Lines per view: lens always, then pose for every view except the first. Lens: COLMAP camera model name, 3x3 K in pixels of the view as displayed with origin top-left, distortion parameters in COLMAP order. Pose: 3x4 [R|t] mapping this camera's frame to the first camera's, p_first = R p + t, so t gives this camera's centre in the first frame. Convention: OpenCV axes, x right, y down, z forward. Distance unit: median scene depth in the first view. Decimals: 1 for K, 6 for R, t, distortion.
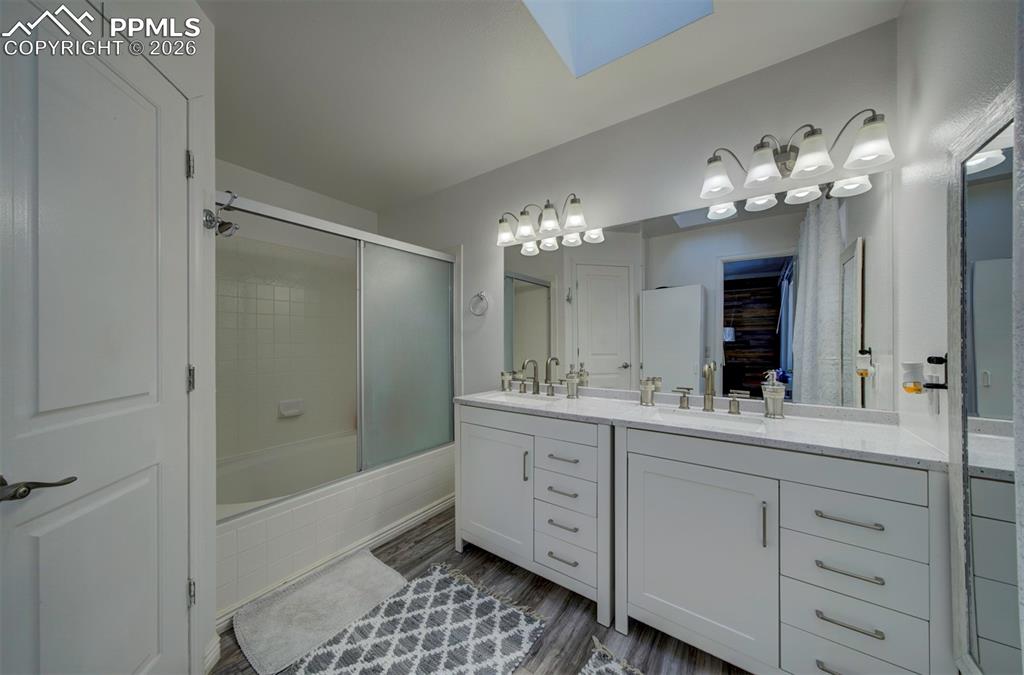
lens RADIAL K [[339.4, 0, 517.2], [0, 339.4, 339.8], [0, 0, 1]] dist [-0.001694, 0.000222]
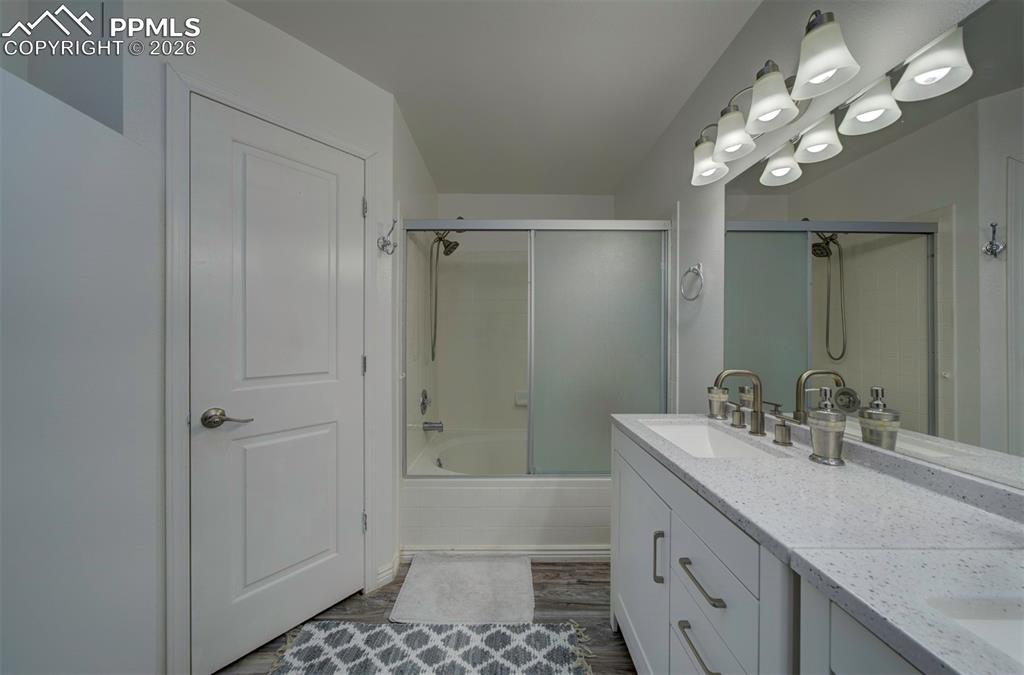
lens RADIAL K [[339.4, 0, 511.0], [0, 339.4, 339.8], [0, 0, 1]] dist [-0.001694, 0.000222]
pose [[0.578291, -0.001430, -0.815829, 0.311485], [0.001150, 0.999999, -0.000938, 0.008559], [0.815830, -0.000396, 0.578292, 0.425961]]
